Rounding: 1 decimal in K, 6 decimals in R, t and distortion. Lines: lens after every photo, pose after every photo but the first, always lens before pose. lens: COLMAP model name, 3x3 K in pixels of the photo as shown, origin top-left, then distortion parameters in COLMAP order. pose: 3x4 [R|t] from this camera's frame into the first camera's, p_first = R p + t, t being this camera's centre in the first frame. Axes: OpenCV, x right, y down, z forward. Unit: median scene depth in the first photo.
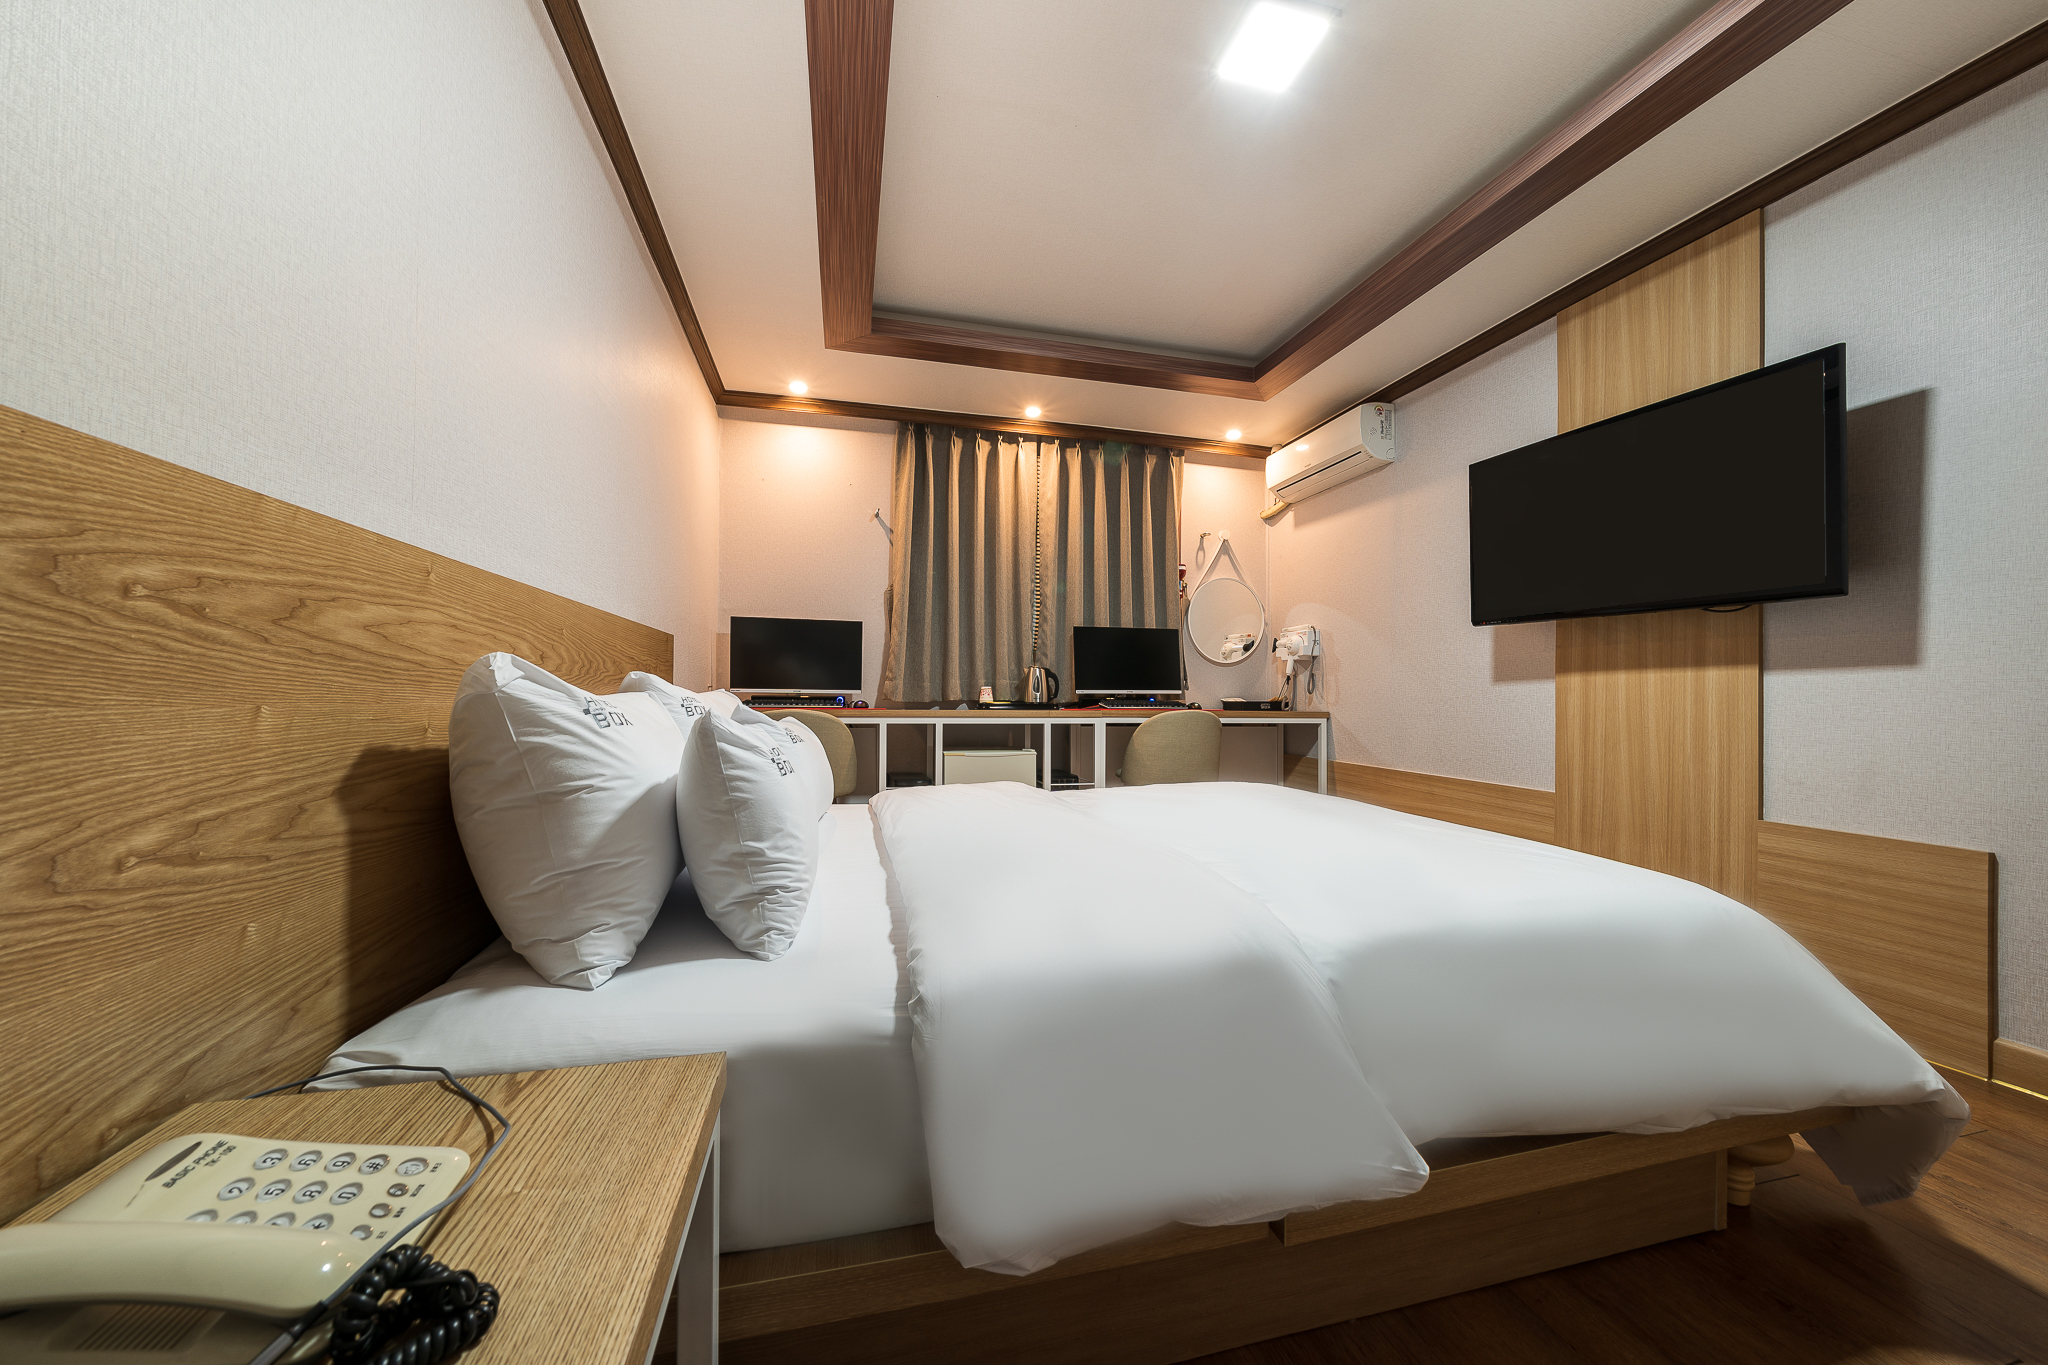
lens RADIAL K [[693.5, 0, 1018.3], [0, 693.5, 689.0], [0, 0, 1]] dist [-0.010682, 0.000055]
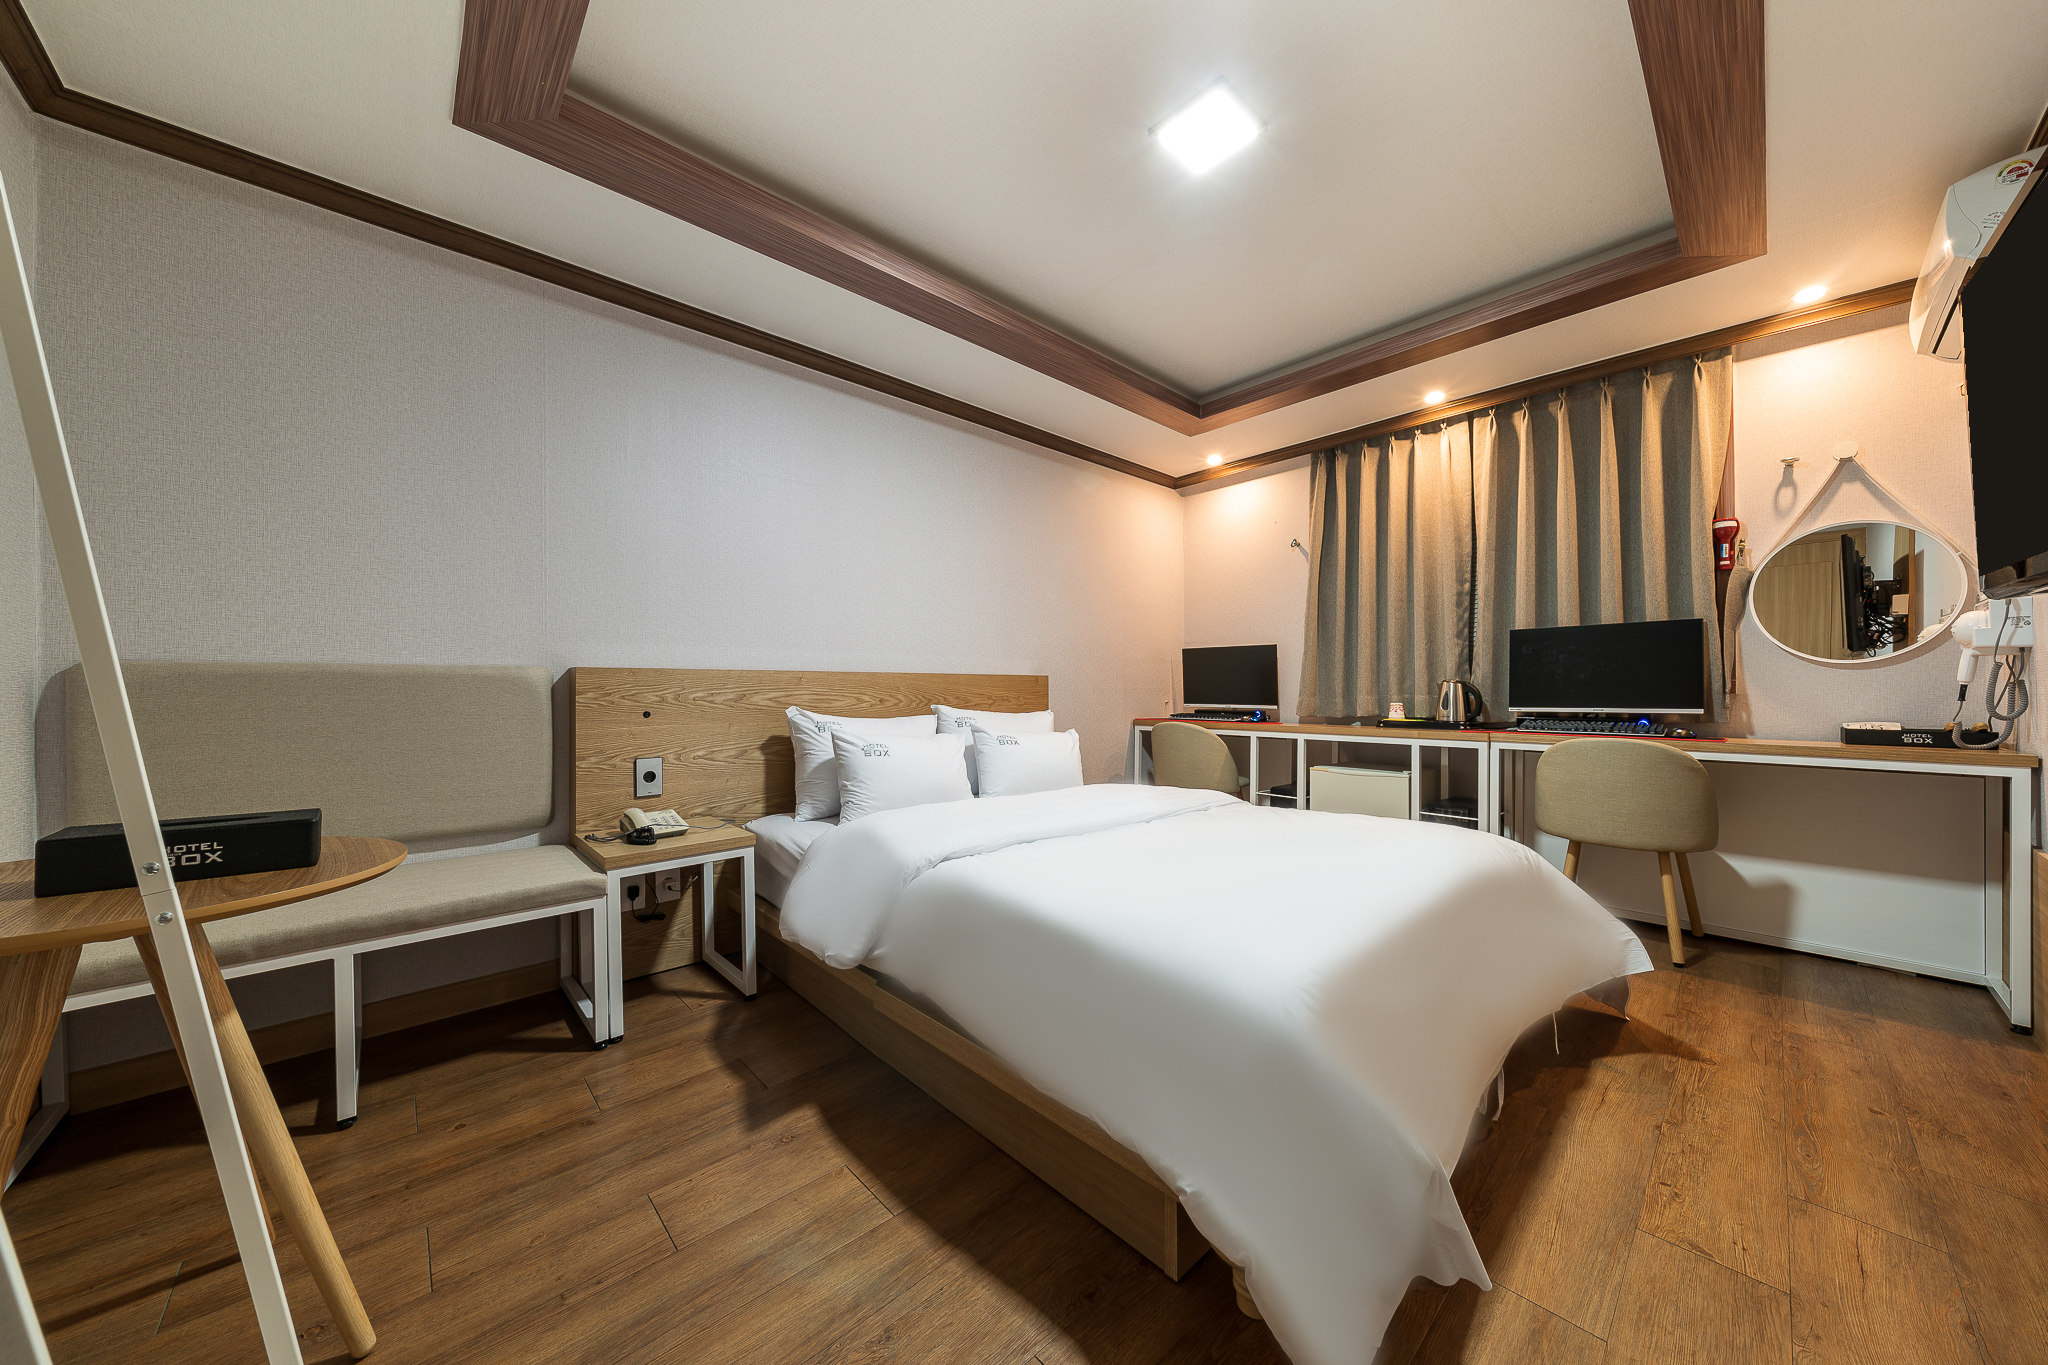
lens RADIAL K [[693.5, 0, 1018.3], [0, 693.5, 689.0], [0, 0, 1]] dist [-0.010682, 0.000055]
pose [[0.471312, -0.010845, -0.881900, 0.549471], [0.010933, 0.999919, -0.006453, -0.022470], [0.881899, -0.006600, 0.471393, 0.100445]]
